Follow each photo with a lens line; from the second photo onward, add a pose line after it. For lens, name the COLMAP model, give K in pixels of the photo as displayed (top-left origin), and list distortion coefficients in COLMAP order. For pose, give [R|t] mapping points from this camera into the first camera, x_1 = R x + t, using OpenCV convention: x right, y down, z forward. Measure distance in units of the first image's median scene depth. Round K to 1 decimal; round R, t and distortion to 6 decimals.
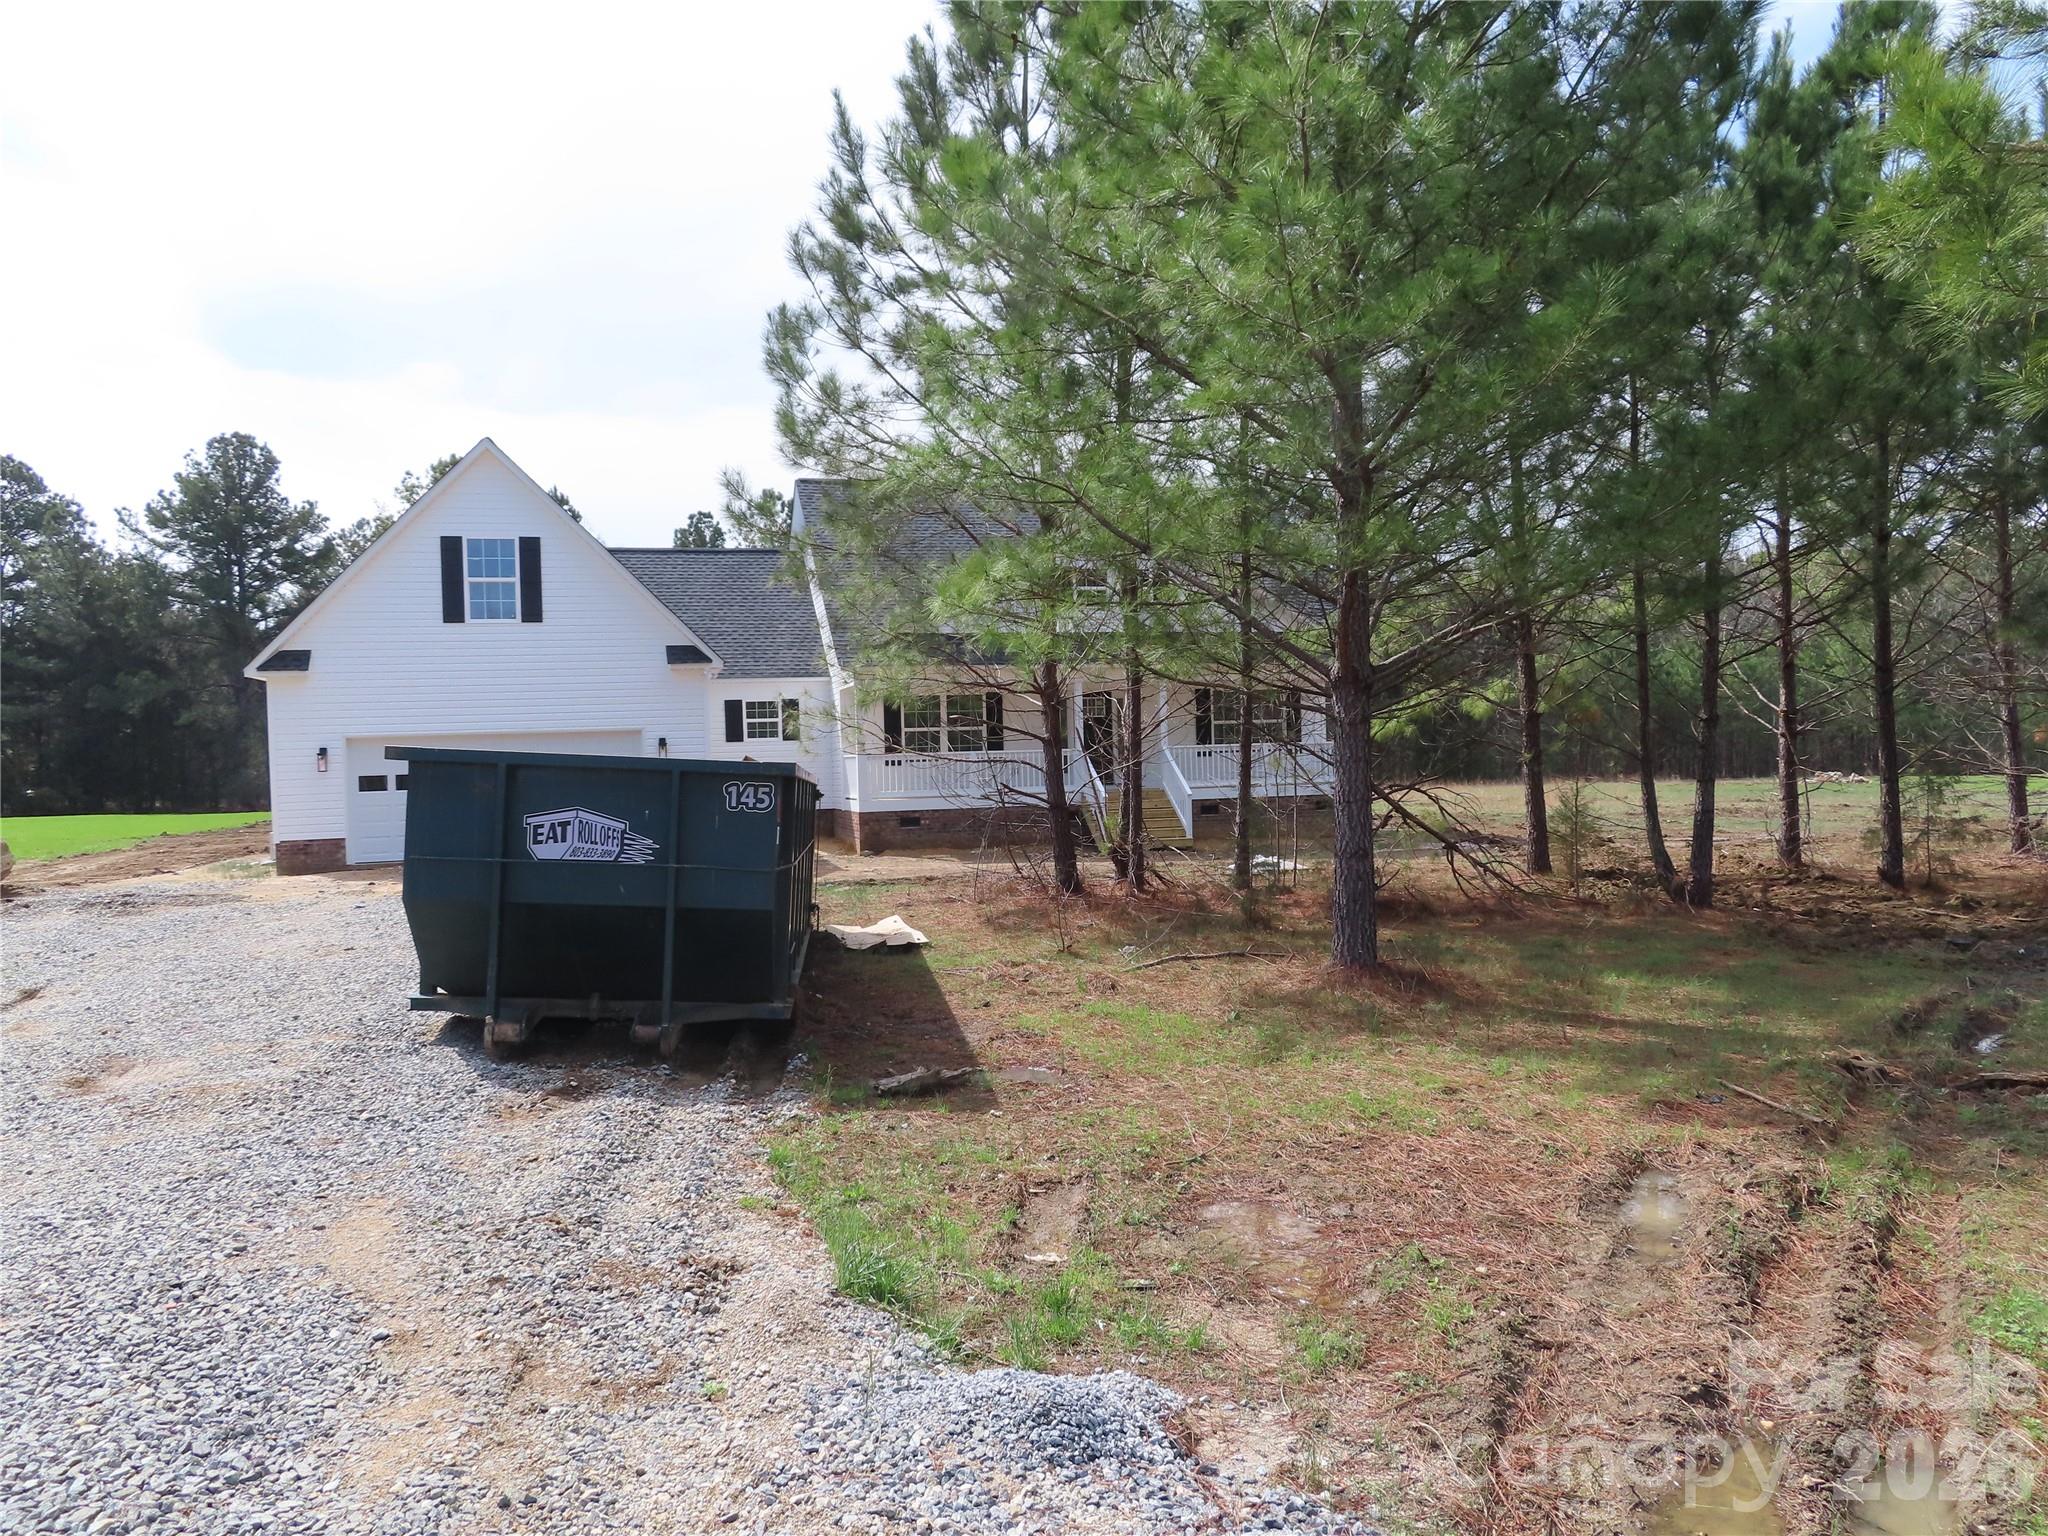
lens RADIAL K [[1494.5, 0, 1024.0], [0, 1494.5, 768.0], [0, 0, 1]] dist [-0.008773, 0.002115]
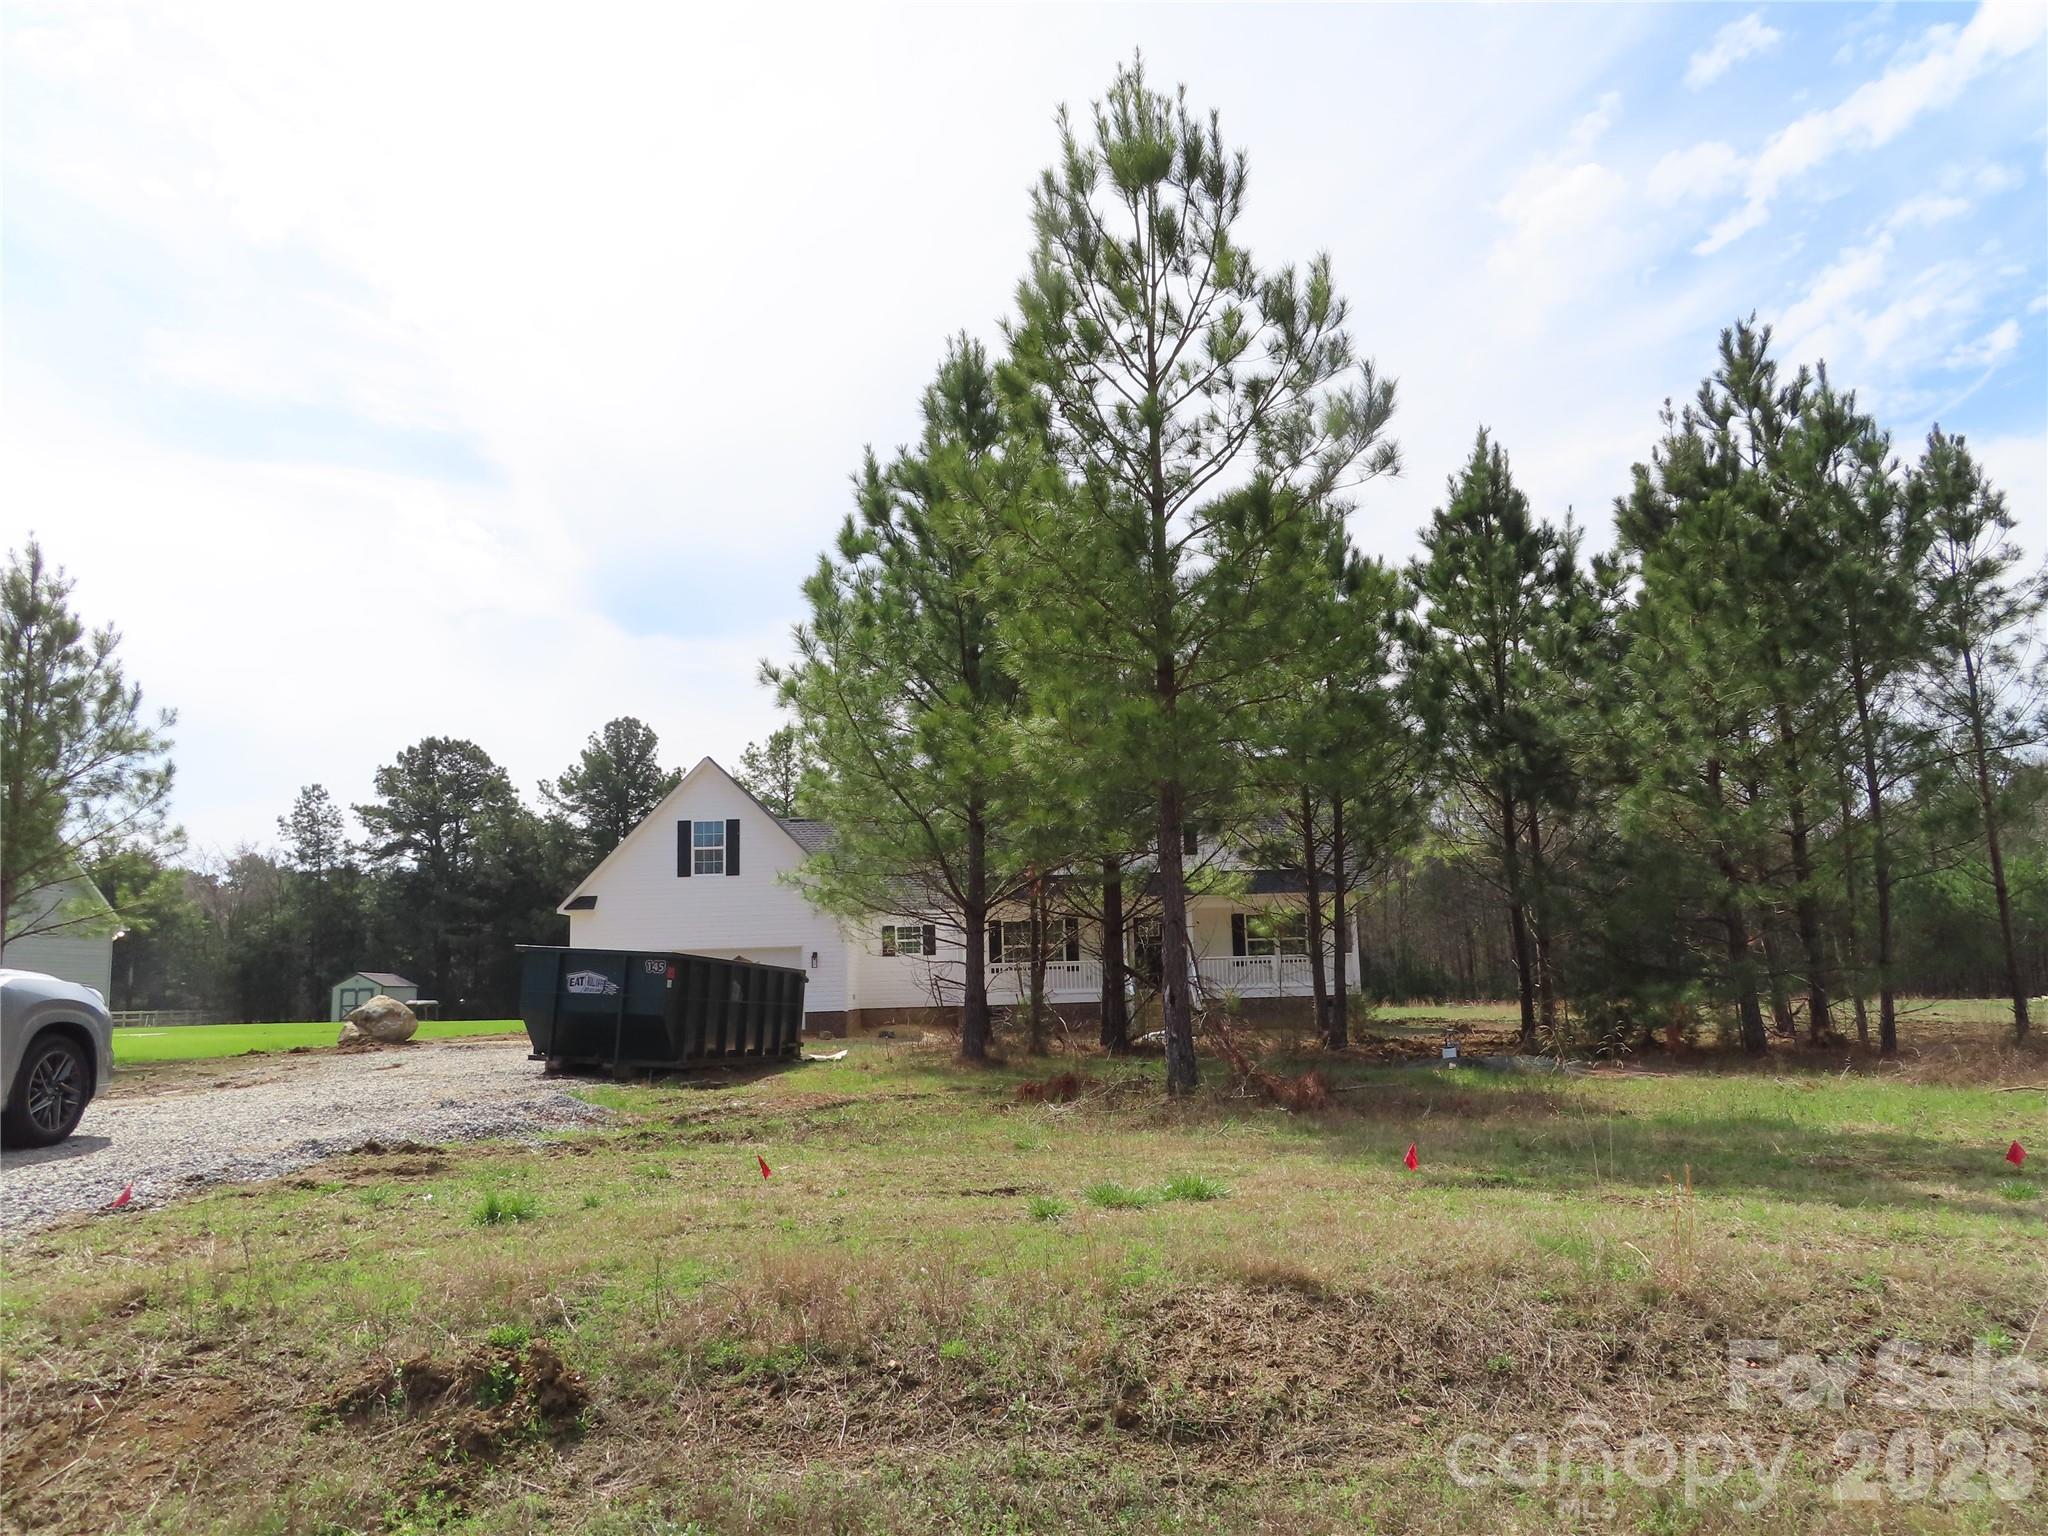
lens RADIAL K [[1494.5, 0, 1024.0], [0, 1494.5, 768.0], [0, 0, 1]] dist [-0.008773, 0.002115]
pose [[0.969424, -0.036757, -0.242622, 0.113320], [0.000130, 0.988795, -0.149280, 0.007294], [0.245391, 0.144684, 0.958567, -0.136274]]
